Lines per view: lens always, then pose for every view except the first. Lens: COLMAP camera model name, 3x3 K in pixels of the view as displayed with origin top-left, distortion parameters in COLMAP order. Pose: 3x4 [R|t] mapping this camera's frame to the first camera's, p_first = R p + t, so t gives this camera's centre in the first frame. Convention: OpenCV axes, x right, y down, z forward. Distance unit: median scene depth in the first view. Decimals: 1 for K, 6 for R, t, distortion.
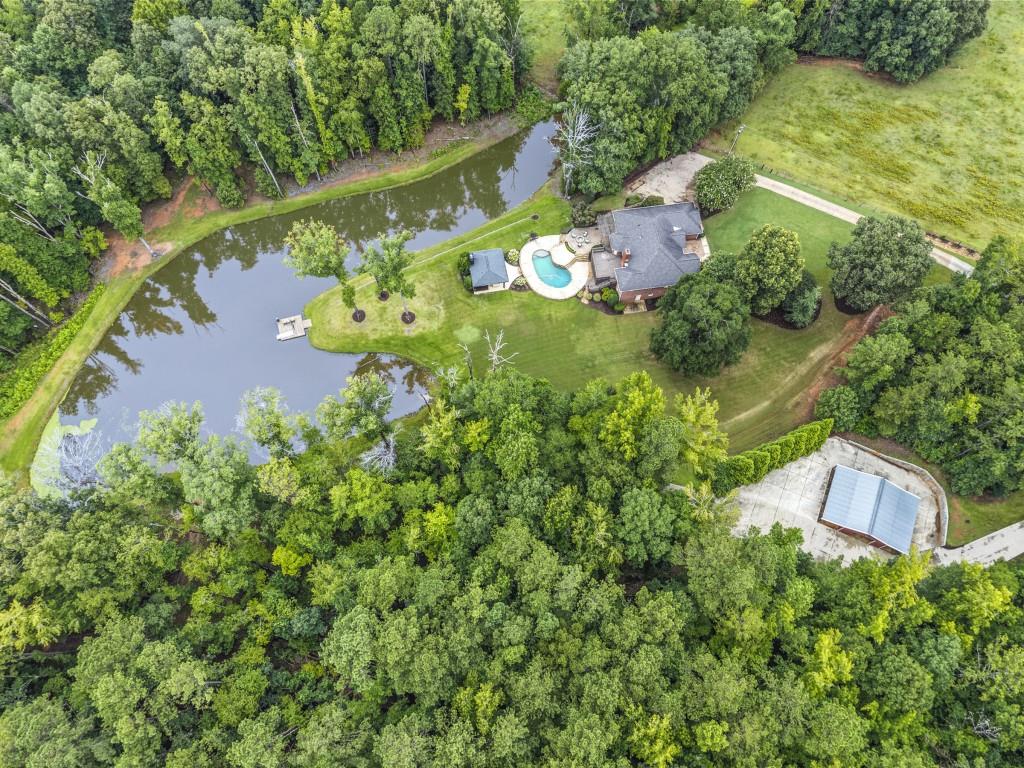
lens RADIAL K [[673.3, 0, 512.0], [0, 673.3, 384.0], [0, 0, 1]] dist [0.028670, -0.032774]
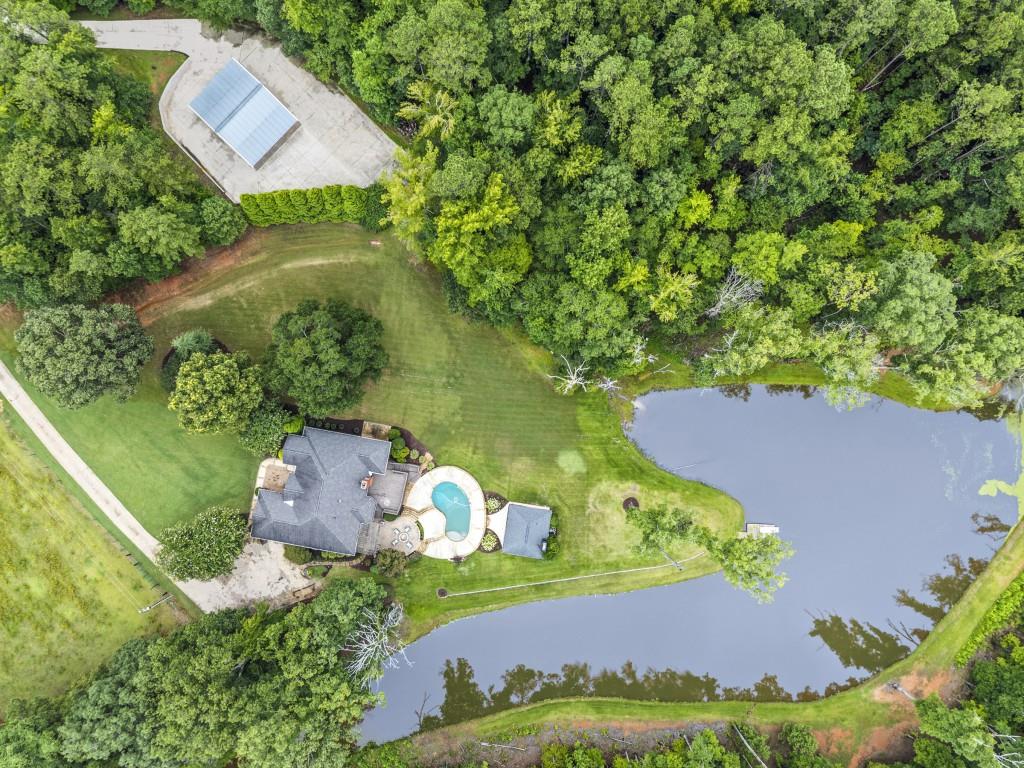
lens RADIAL K [[673.3, 0, 512.0], [0, 673.3, 384.0], [0, 0, 1]] dist [0.028670, -0.032774]
pose [[-0.945241, -0.325775, -0.019735, 0.054870], [0.291666, -0.870314, 0.396843, -0.340017], [-0.146458, 0.369357, 0.917674, 0.172710]]
